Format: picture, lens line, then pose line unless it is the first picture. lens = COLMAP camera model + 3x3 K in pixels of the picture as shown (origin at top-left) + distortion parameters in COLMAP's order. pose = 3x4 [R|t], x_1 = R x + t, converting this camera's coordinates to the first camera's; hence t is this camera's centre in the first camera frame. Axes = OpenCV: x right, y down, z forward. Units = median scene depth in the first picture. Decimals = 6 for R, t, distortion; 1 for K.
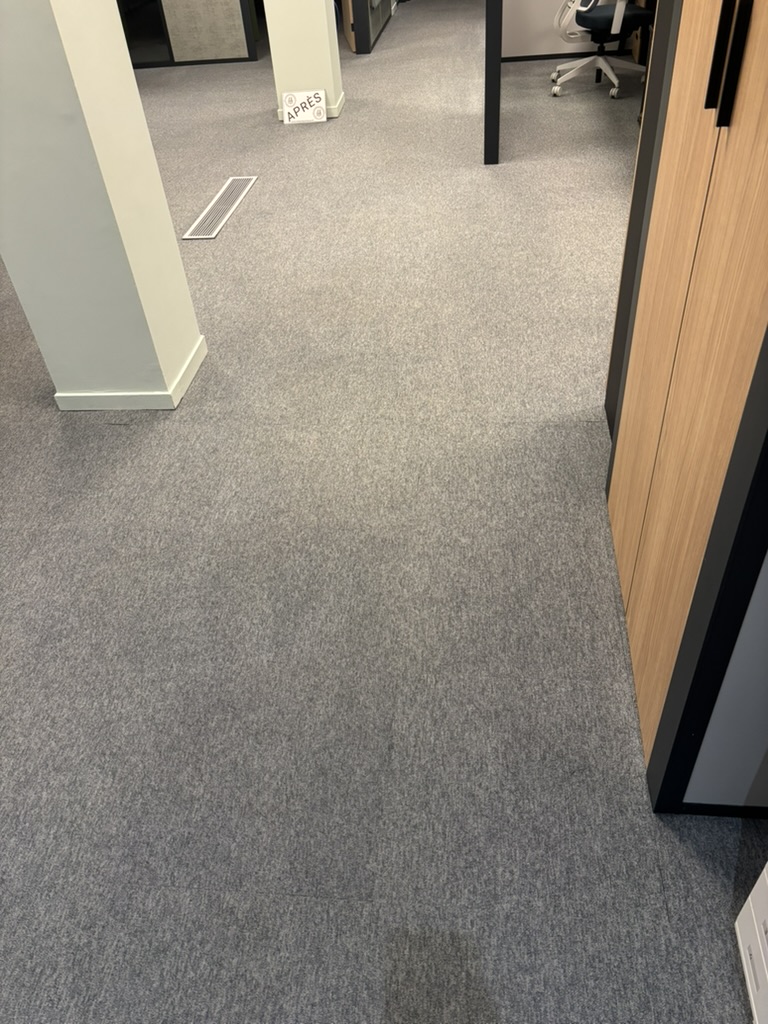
lens RADIAL K [[774.7, 0, 384.9], [0, 774.7, 508.8], [0, 0, 1]] dist [0.032509, -0.033583]
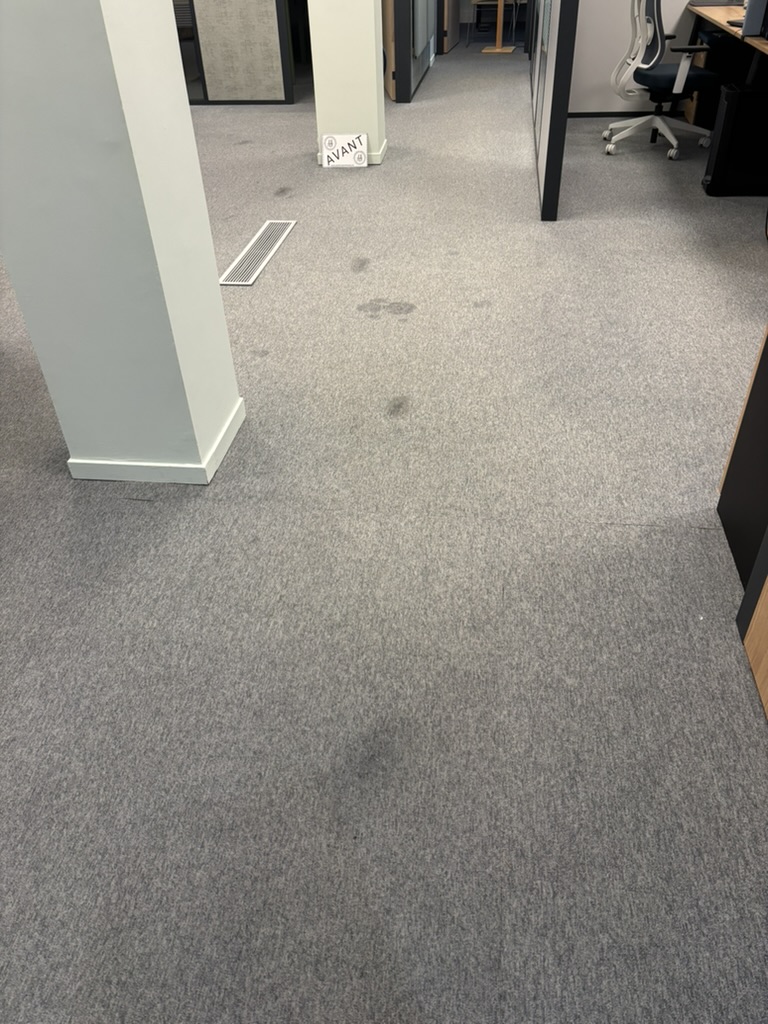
lens RADIAL K [[774.7, 0, 386.1], [0, 774.7, 512.9], [0, 0, 1]] dist [0.032509, -0.033583]
pose [[0.998770, 0.049352, 0.004678, -0.085517], [-0.049064, 0.997594, -0.048980, -0.072354], [-0.007084, 0.048691, 0.998789, 0.163591]]
